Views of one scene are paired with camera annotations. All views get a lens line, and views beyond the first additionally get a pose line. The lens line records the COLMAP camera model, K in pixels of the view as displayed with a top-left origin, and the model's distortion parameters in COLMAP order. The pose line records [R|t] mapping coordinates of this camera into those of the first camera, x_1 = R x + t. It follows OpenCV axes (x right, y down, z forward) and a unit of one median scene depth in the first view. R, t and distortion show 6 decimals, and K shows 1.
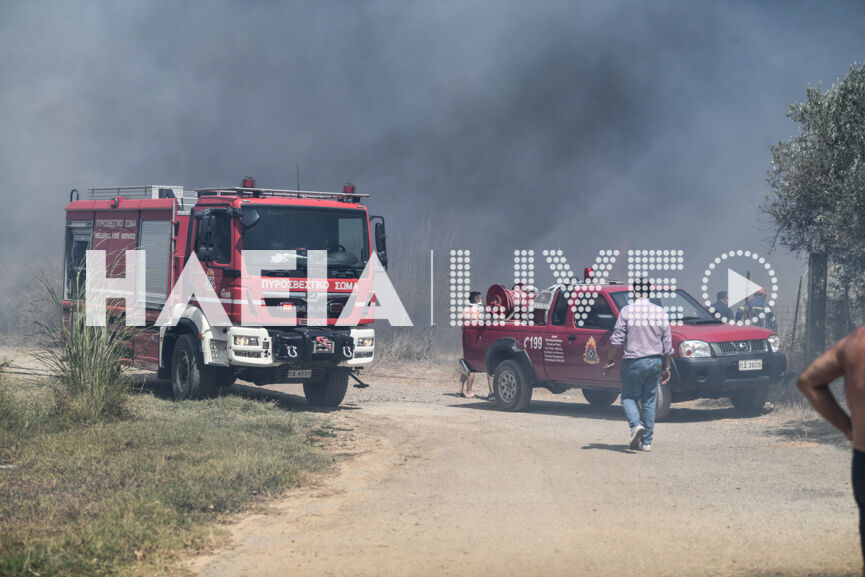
lens RADIAL K [[1755.2, 0, 431.8], [0, 1755.2, 290.4], [0, 0, 1]] dist [-0.028281, 0.000000]
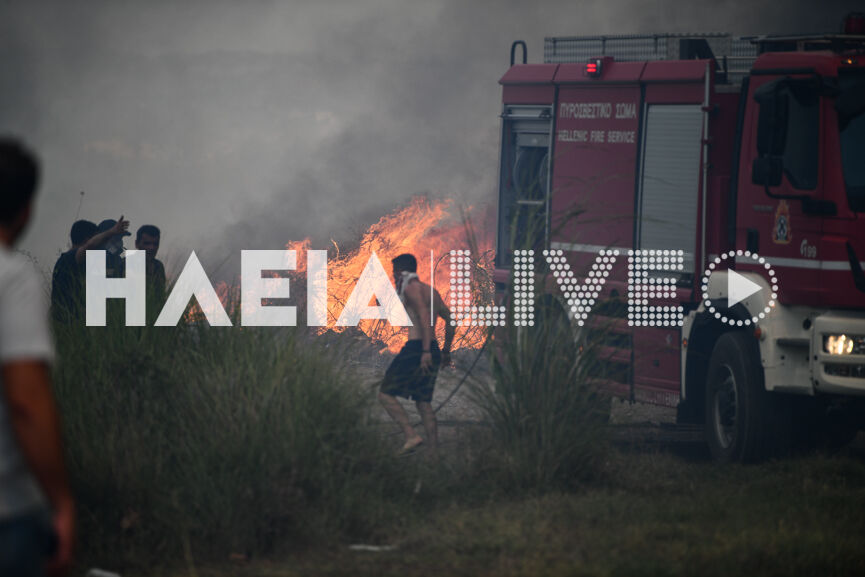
lens RADIAL K [[5116.5, 0, 434.7], [0, 5116.5, 285.3], [0, 0, 1]] dist [4.582166, 0.000000]
pose [[0.973300, -0.010875, -0.229278, 0.120114], [0.012640, 0.999901, 0.006231, 0.001228], [0.229187, -0.008962, 0.973341, -0.472878]]
